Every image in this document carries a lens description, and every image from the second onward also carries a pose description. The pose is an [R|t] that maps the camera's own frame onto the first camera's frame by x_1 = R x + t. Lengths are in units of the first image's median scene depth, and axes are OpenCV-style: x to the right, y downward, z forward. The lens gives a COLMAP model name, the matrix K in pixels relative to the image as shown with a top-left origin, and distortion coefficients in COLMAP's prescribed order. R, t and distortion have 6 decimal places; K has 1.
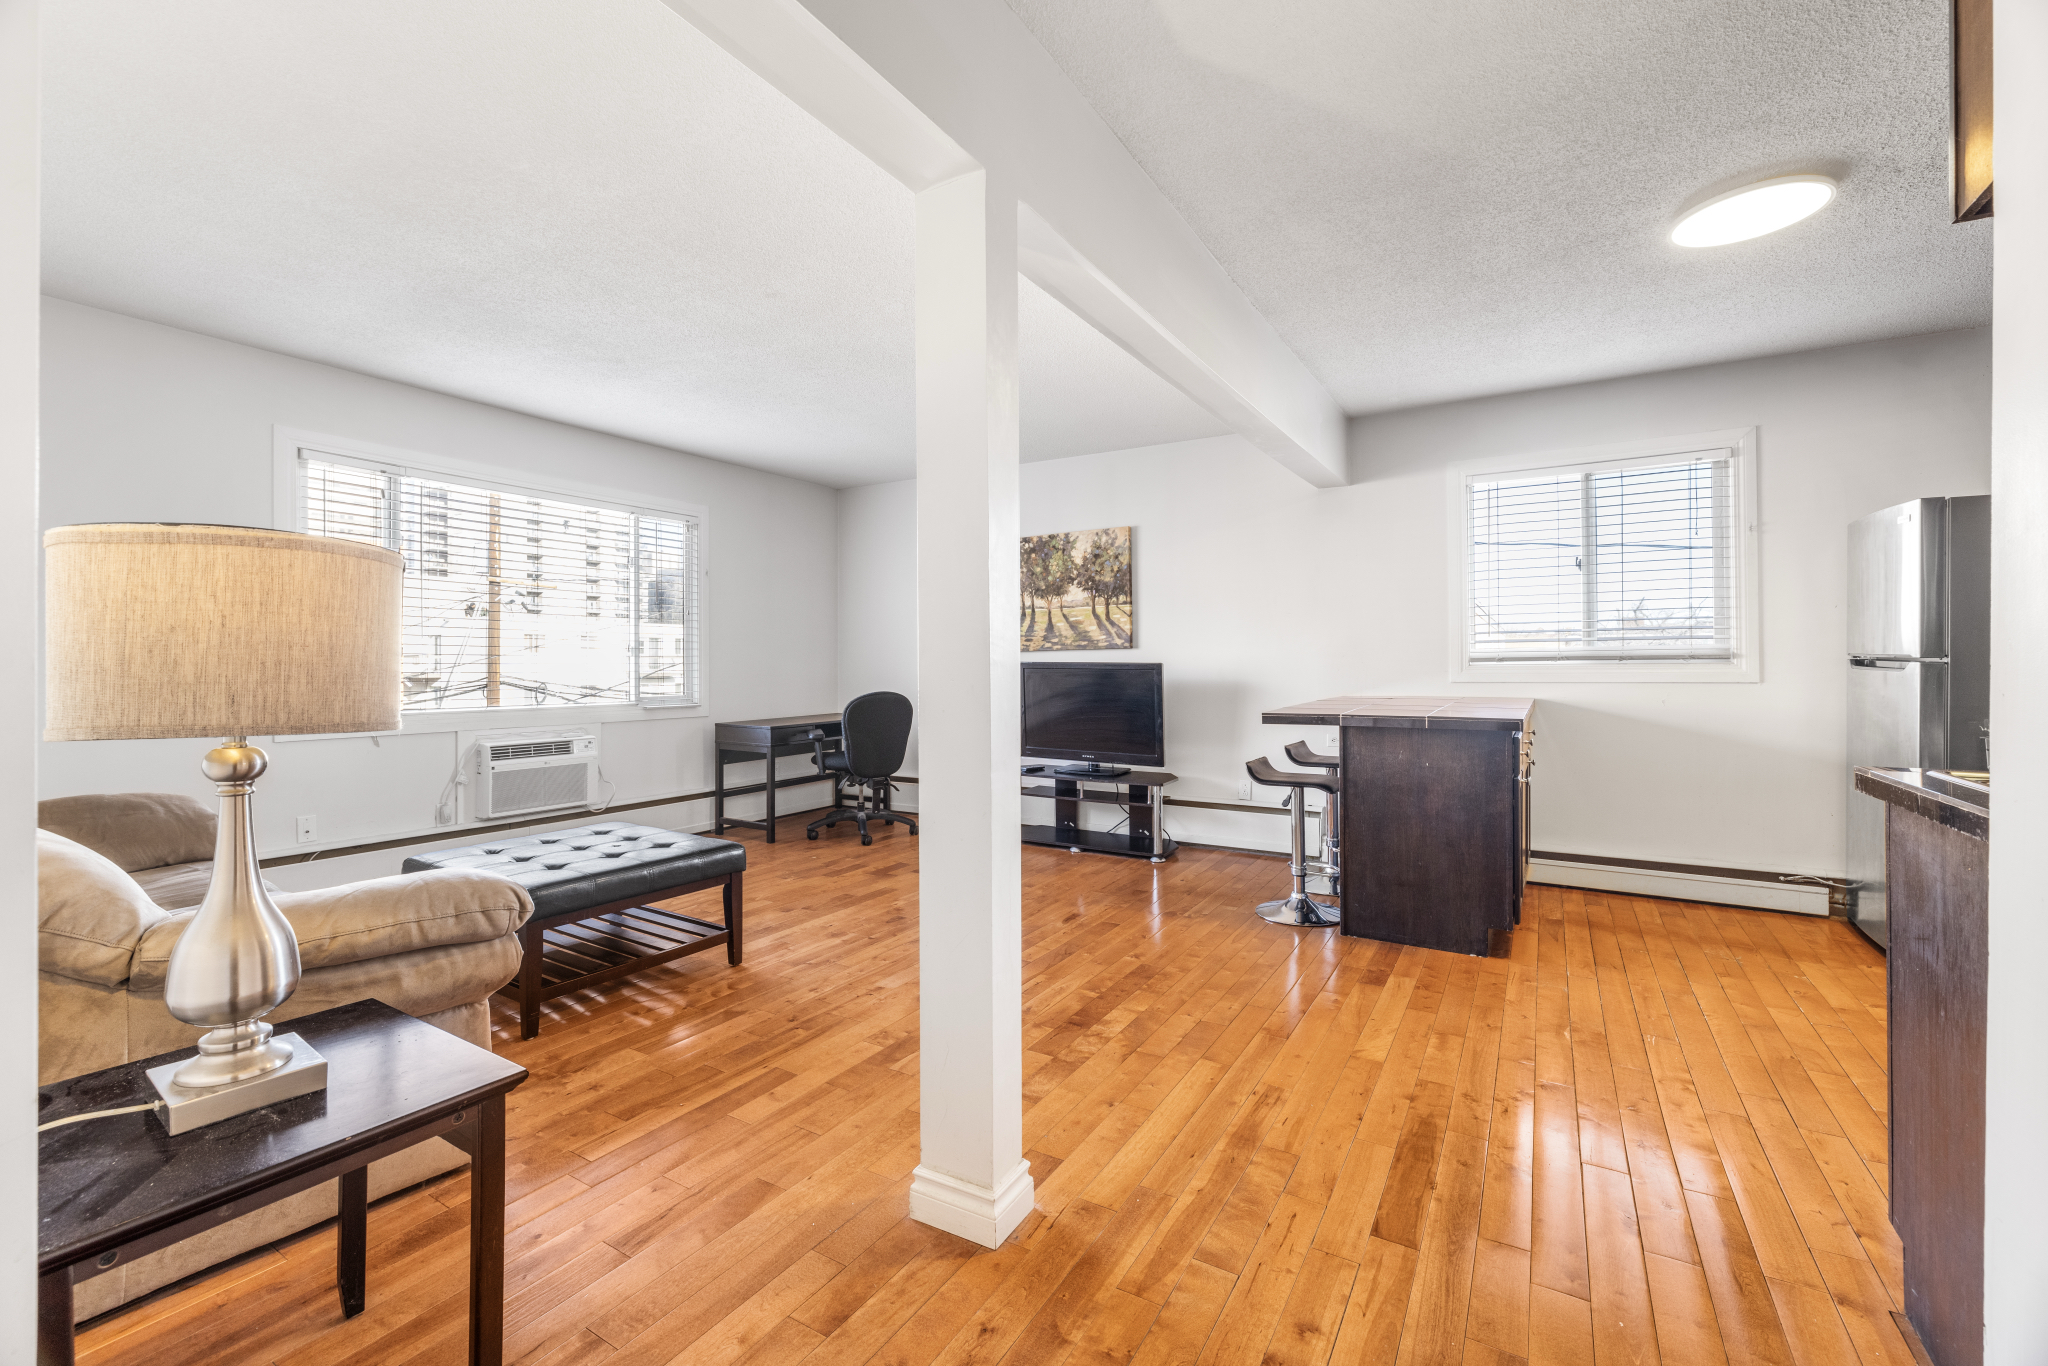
lens RADIAL K [[869.6, 0, 1018.3], [0, 869.6, 659.5], [0, 0, 1]] dist [-0.001323, 0.000004]
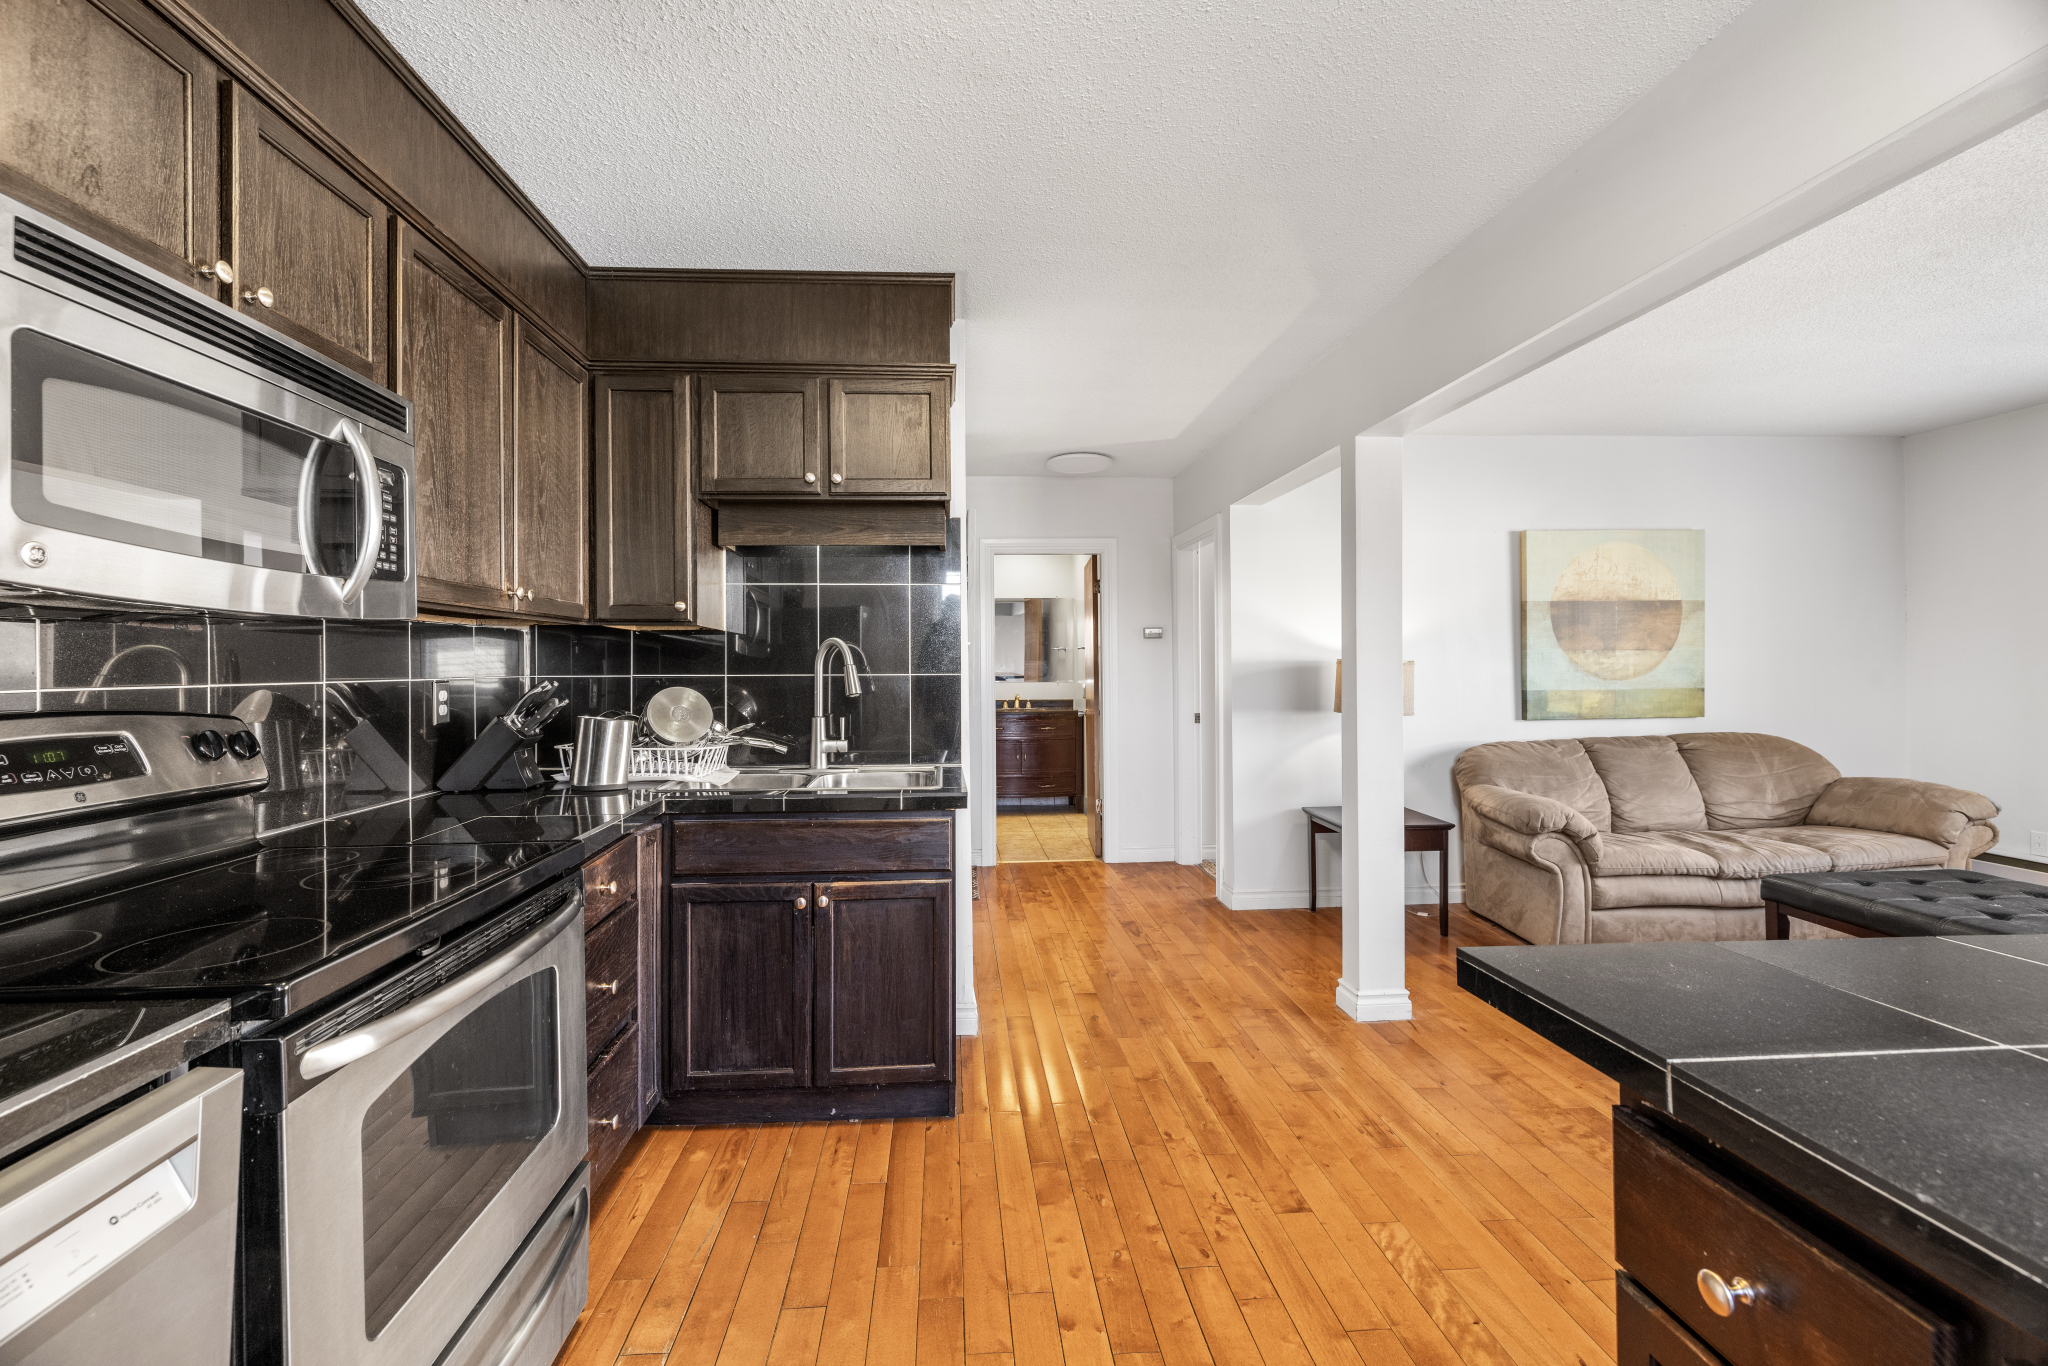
lens RADIAL K [[853.5, 0, 998.7], [0, 853.5, 671.3], [0, 0, 1]] dist [-0.000688, -0.000021]
pose [[-0.823248, 0.010763, -0.567579, 0.505031], [0.012827, 0.999918, 0.000355, -0.023182], [0.567536, -0.006988, -0.823319, 0.647891]]
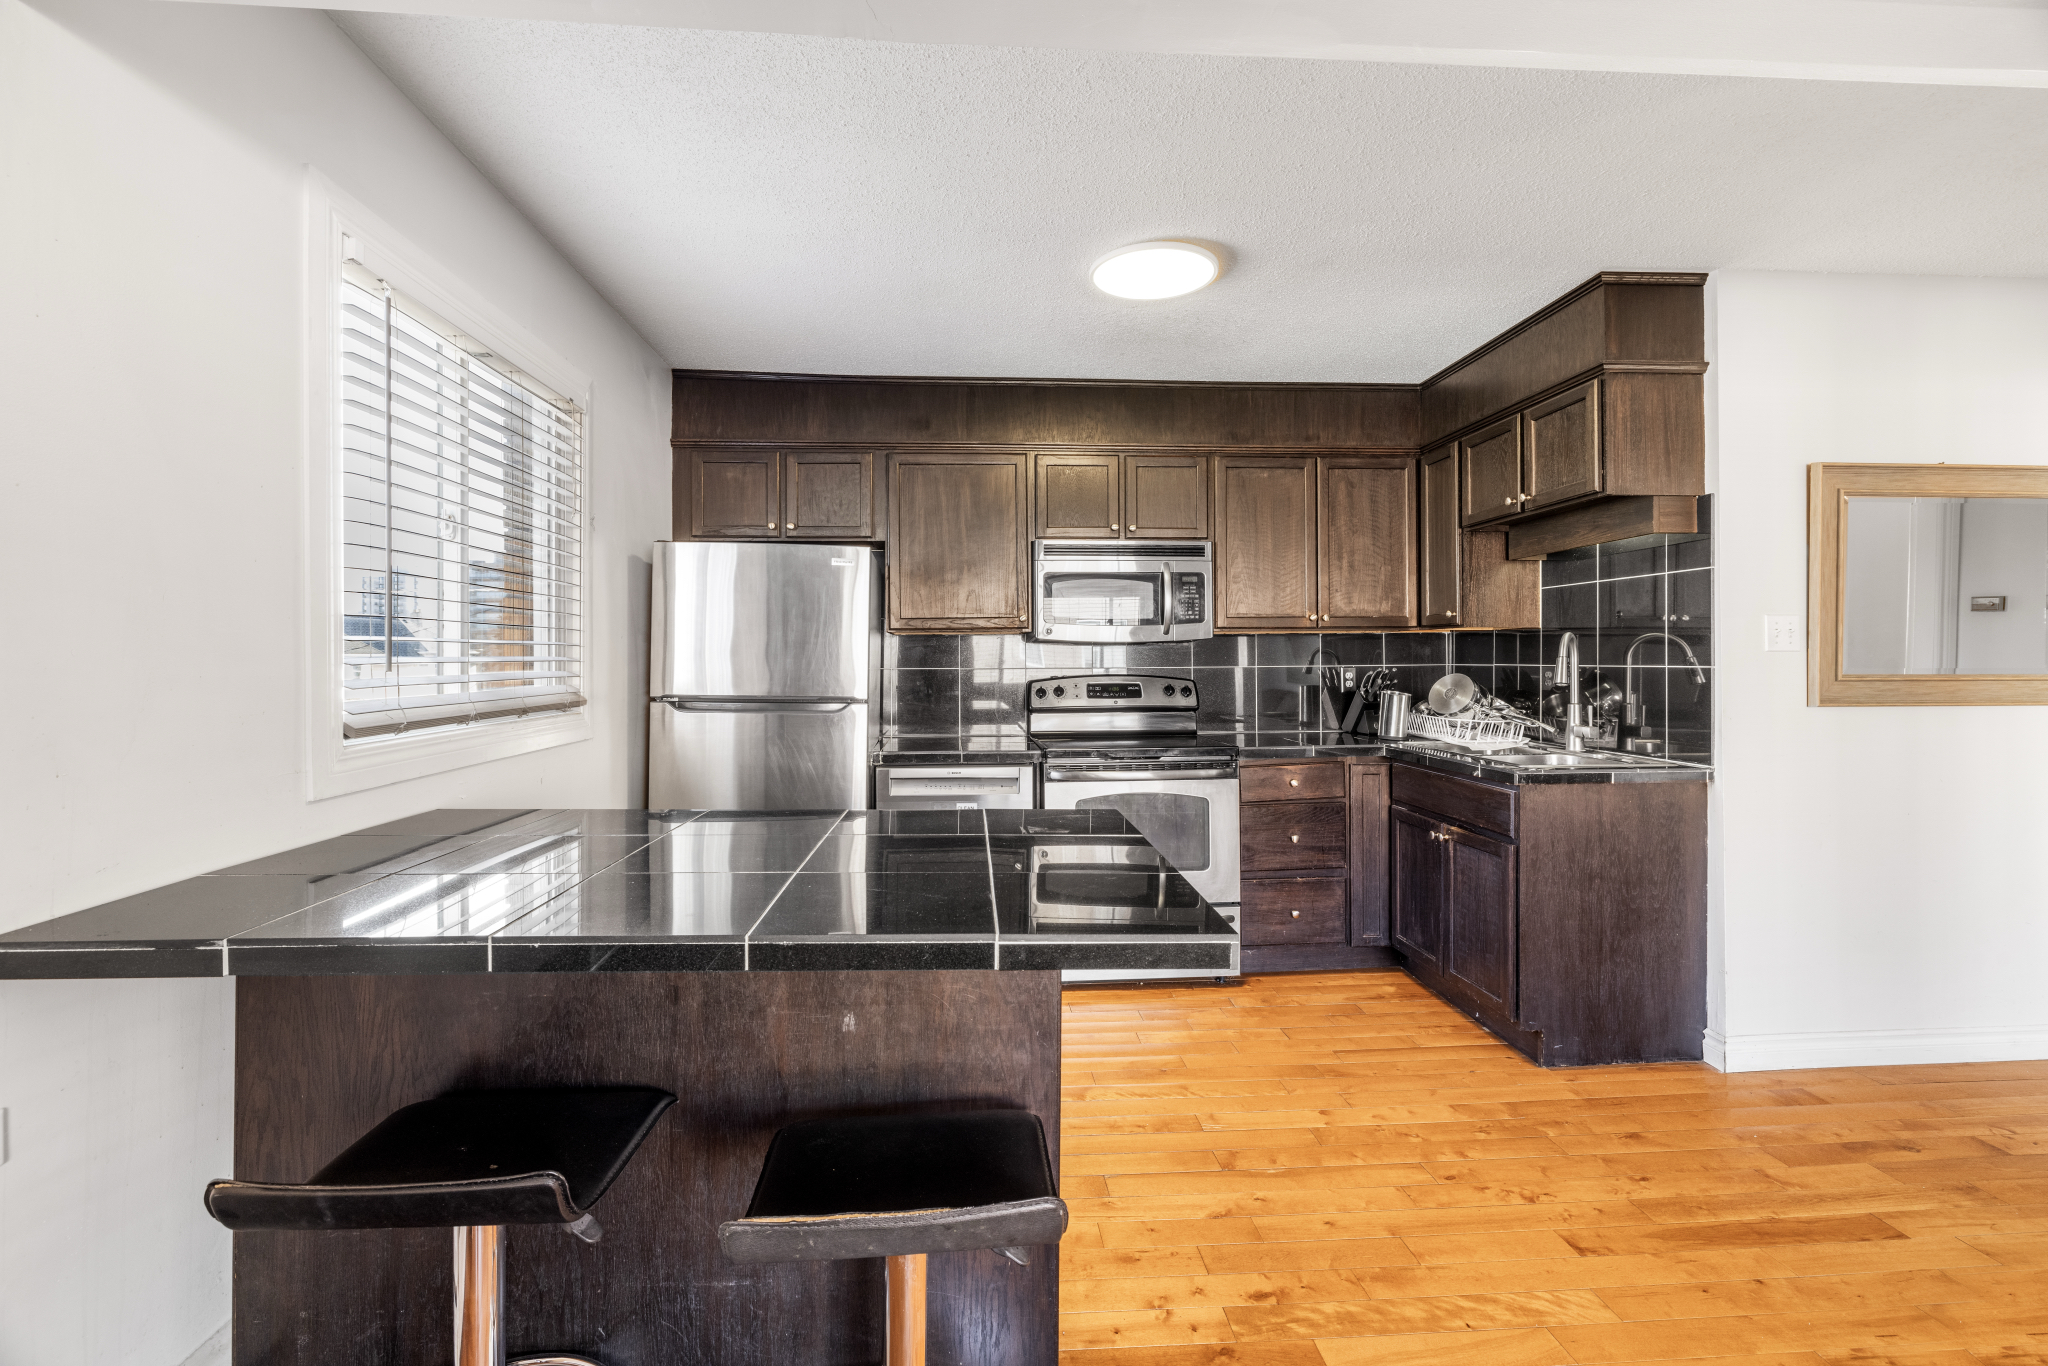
lens RADIAL K [[869.6, 0, 1018.3], [0, 869.6, 659.5], [0, 0, 1]] dist [-0.001323, 0.000004]
pose [[-0.568925, 0.008559, 0.822345, 0.041812], [0.002783, 0.999960, -0.008482, -0.022339], [-0.822385, -0.002537, -0.568926, 0.795611]]
